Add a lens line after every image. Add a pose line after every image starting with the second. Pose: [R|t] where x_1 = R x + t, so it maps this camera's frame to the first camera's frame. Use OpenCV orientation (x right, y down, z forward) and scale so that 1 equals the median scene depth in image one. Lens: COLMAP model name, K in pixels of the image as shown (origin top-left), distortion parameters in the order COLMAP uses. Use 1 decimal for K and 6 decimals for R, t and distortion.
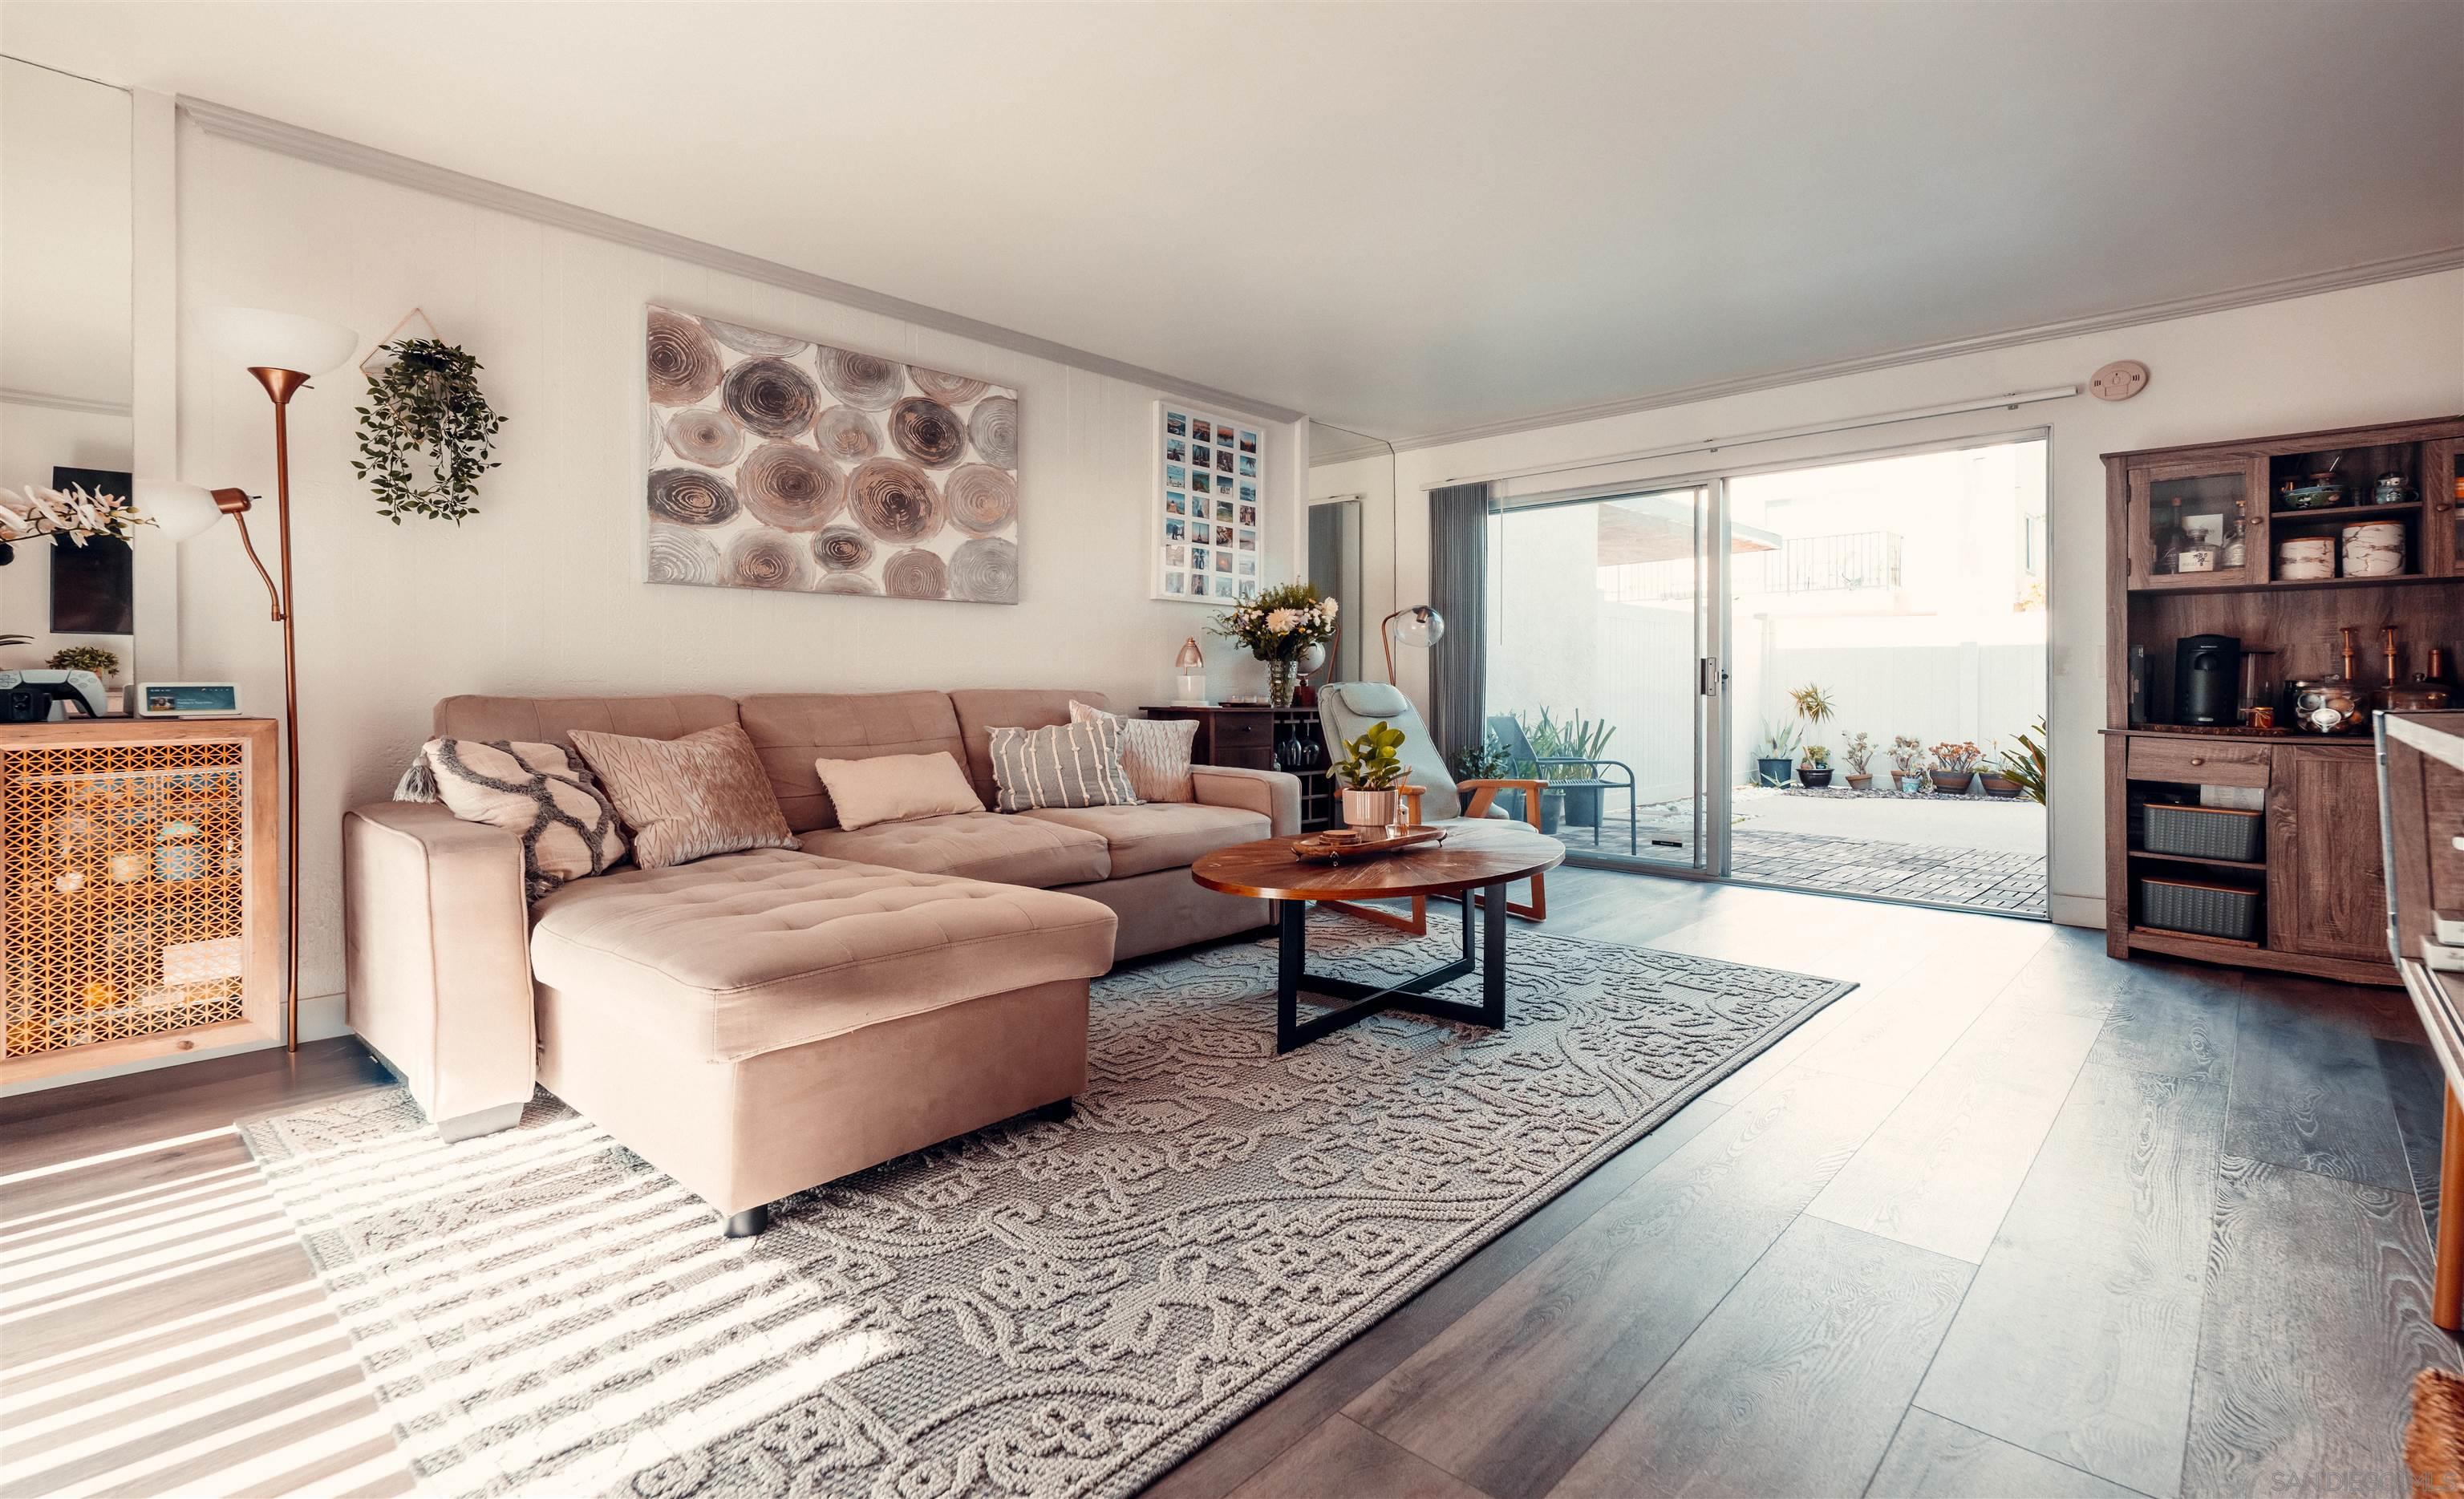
lens RADIAL K [[1142.9, 0, 1226.3], [0, 1142.9, 698.5], [0, 0, 1]] dist [0.012682, -0.003798]
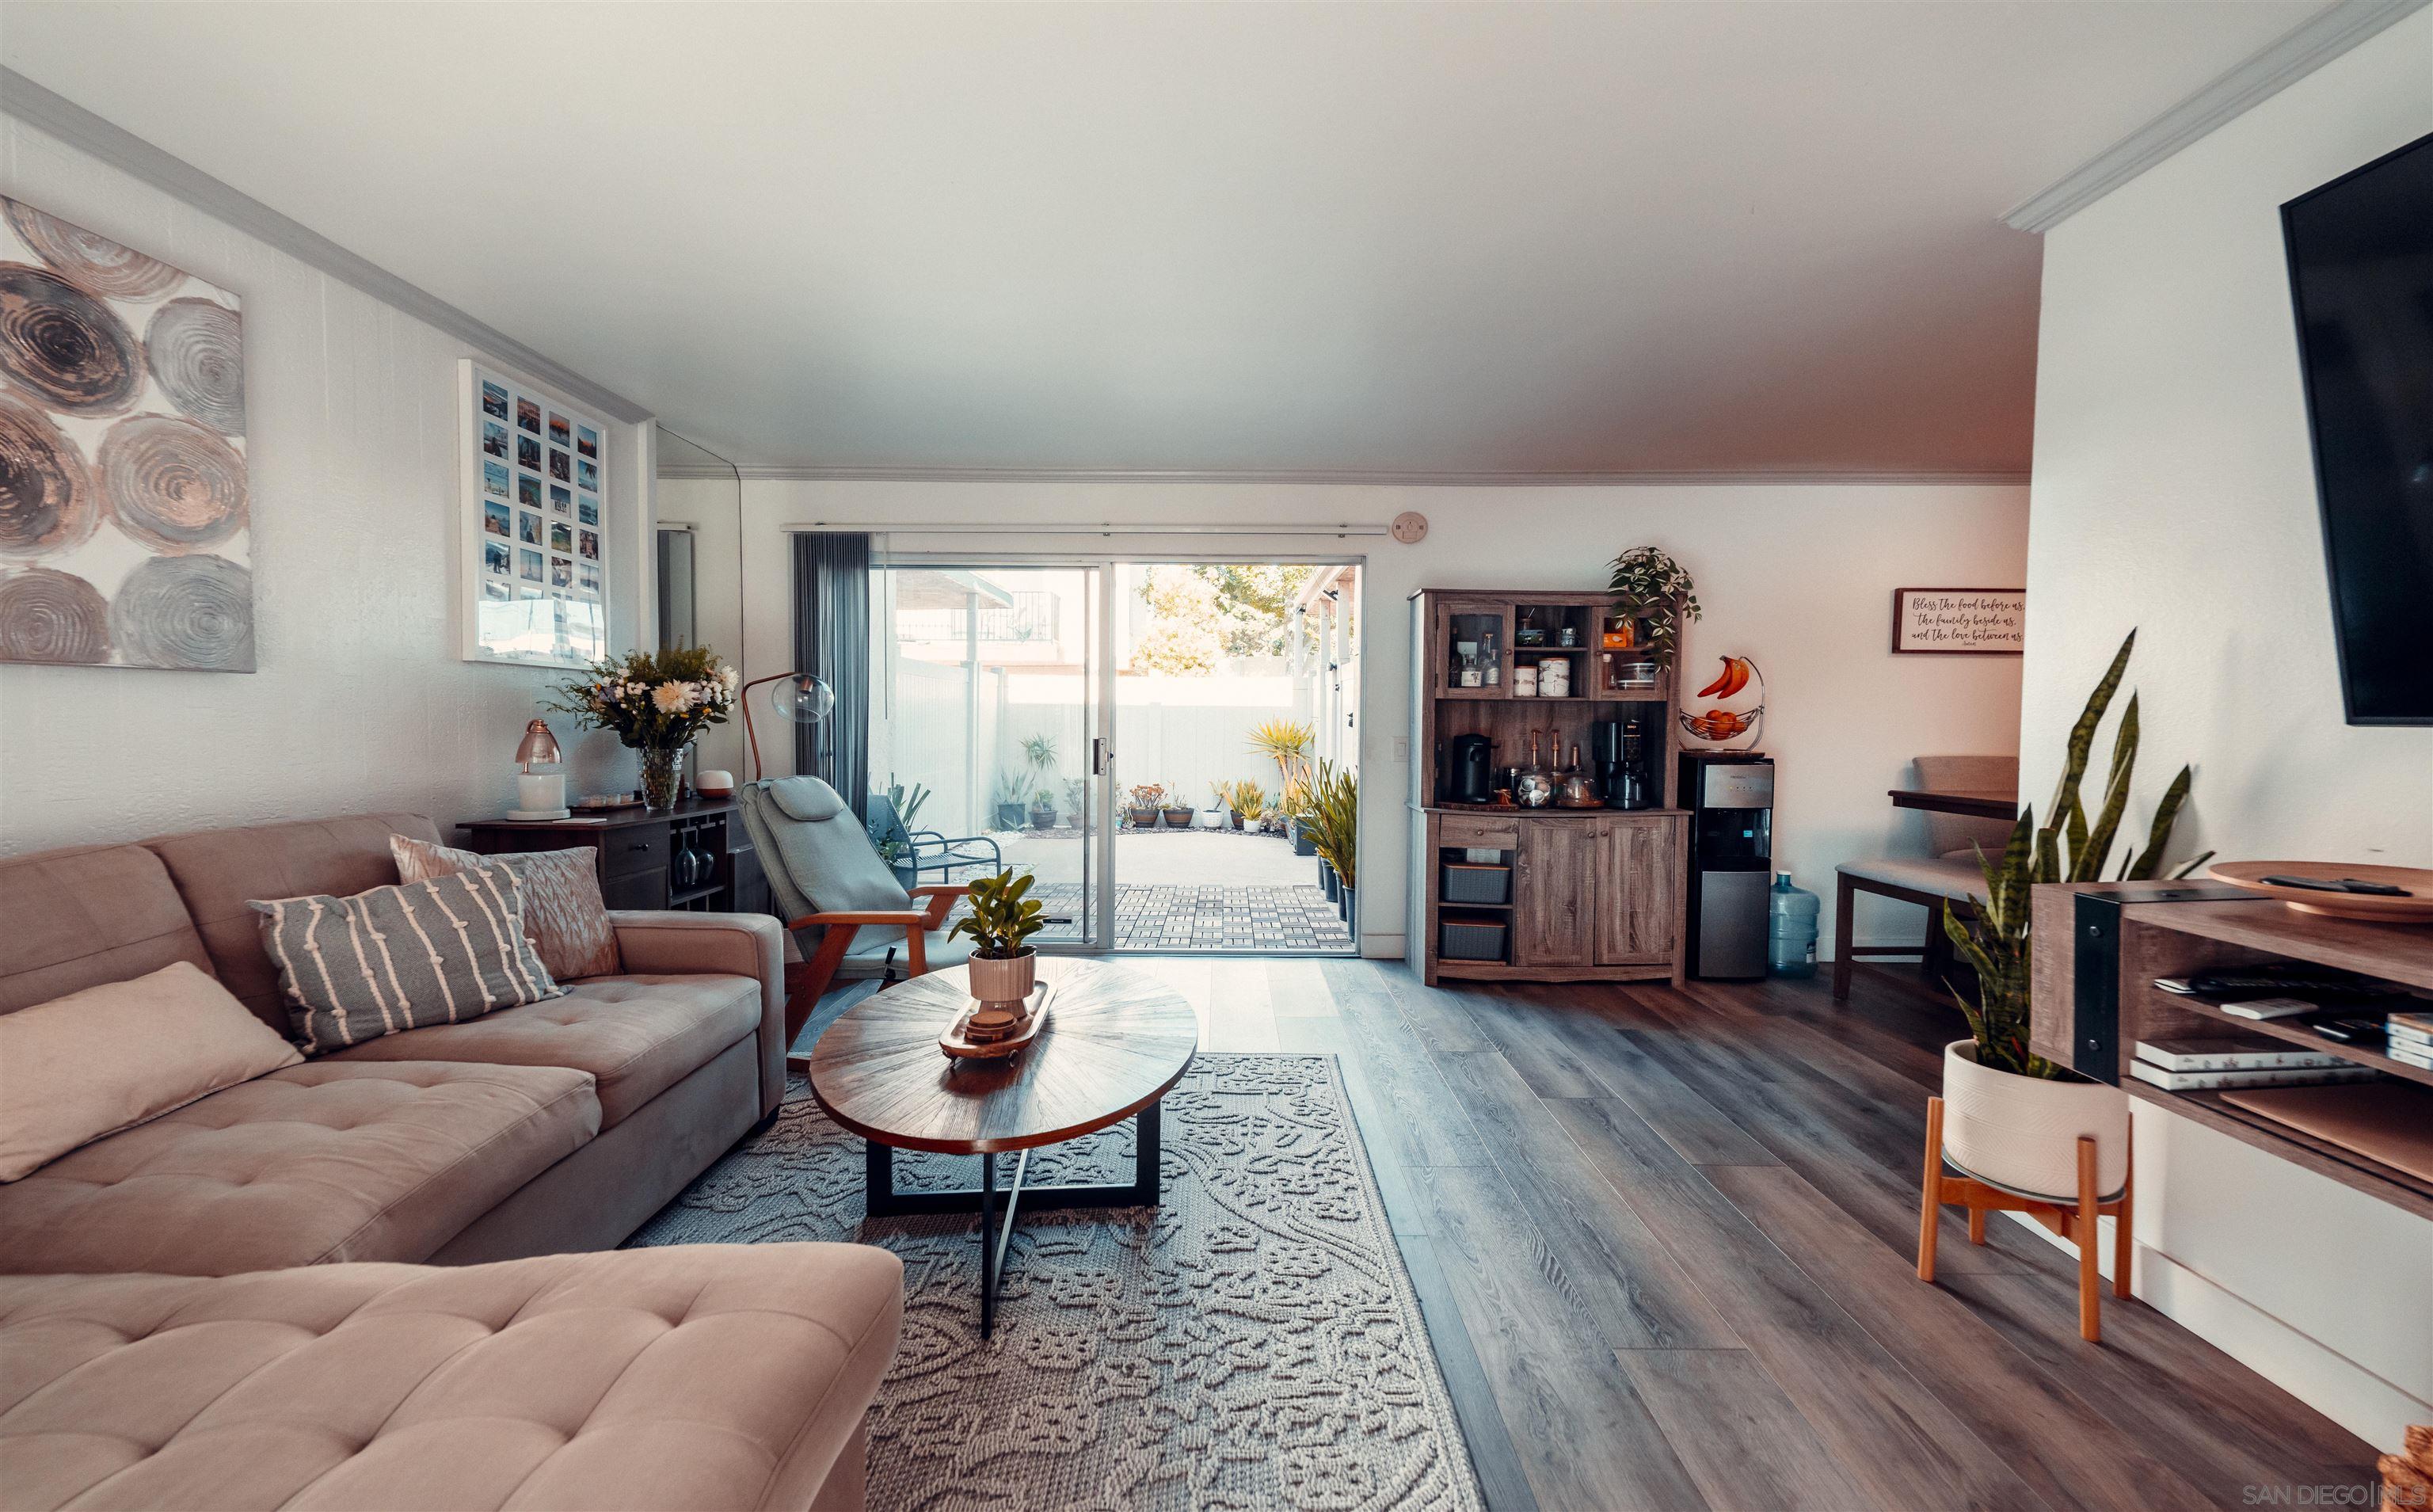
lens RADIAL K [[1101.0, 0, 1244.8], [0, 1101.0, 786.0], [0, 0, 1]] dist [0.000772, -0.000380]
pose [[0.725096, -0.031167, 0.687942, -0.232092], [-0.008280, 0.998509, 0.053965, -0.066767], [-0.688598, -0.044826, 0.723756, 0.277500]]
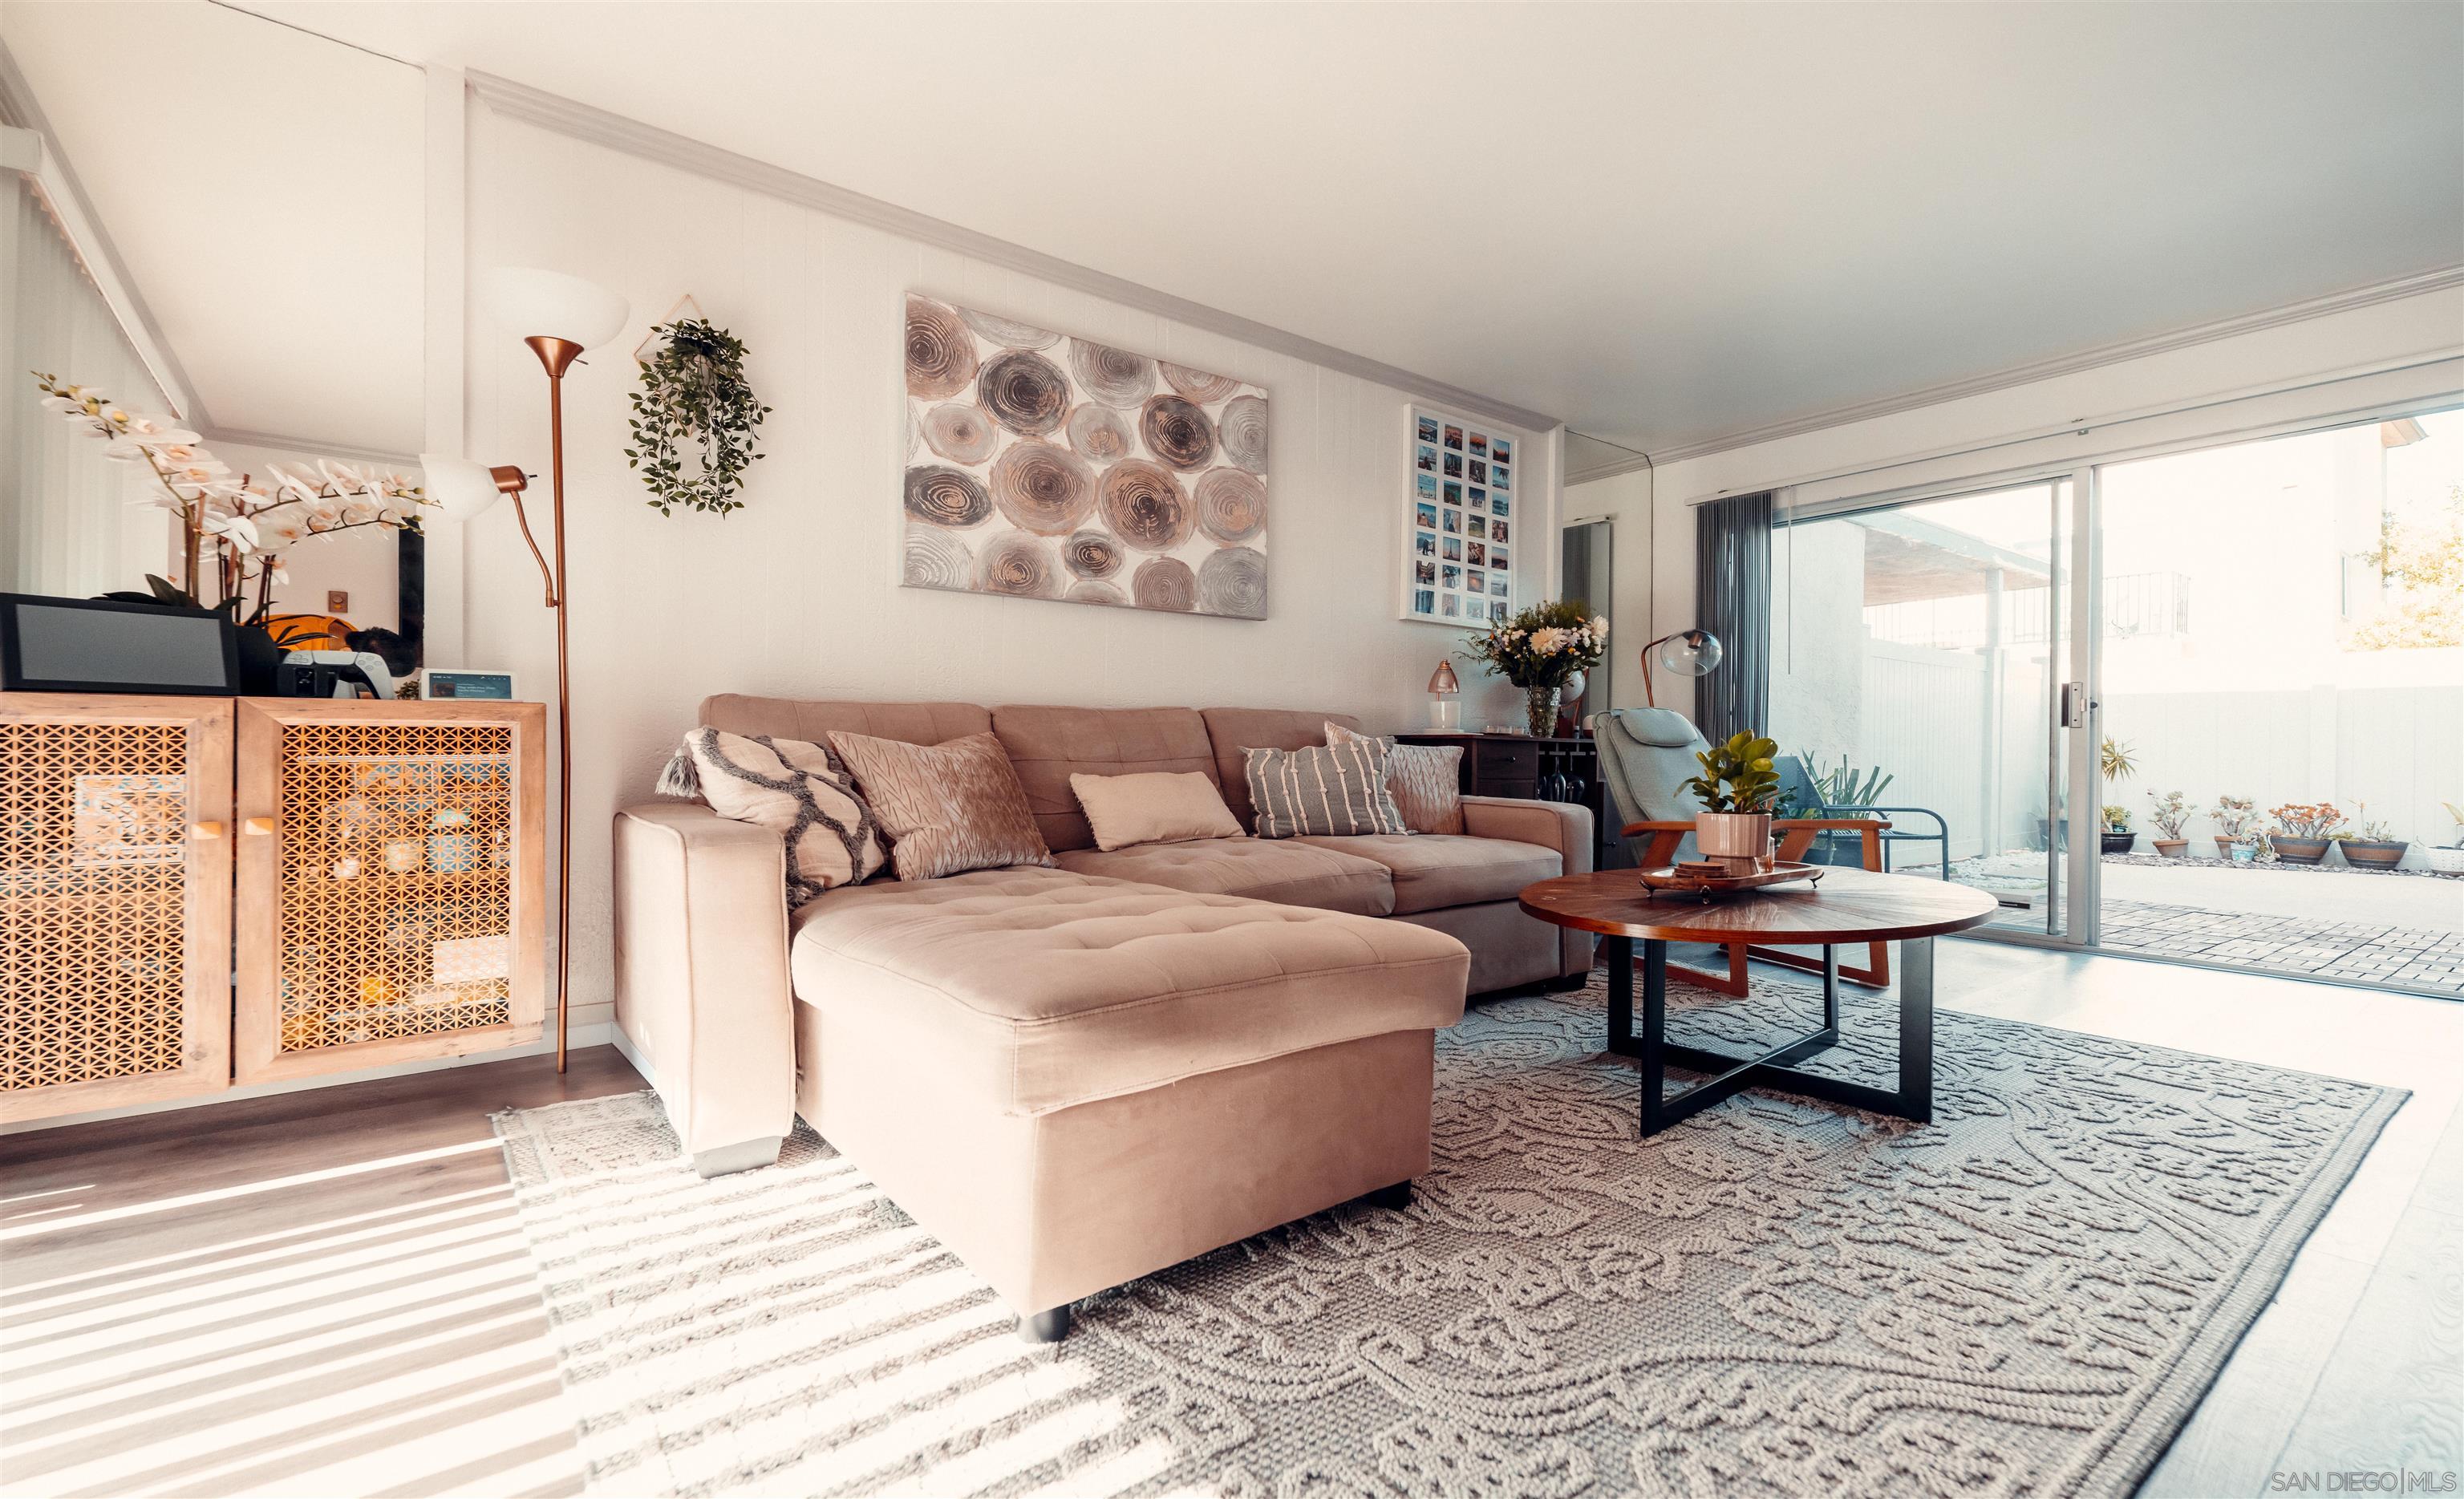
lens RADIAL K [[1072.2, 0, 1185.6], [0, 1072.2, 755.3], [0, 0, 1]] dist [0.008680, 0.000249]
pose [[0.982454, 0.005776, -0.186414, -0.095052], [-0.007140, 0.999952, -0.006645, 0.038664], [0.186366, 0.007859, 0.982449, 0.150169]]
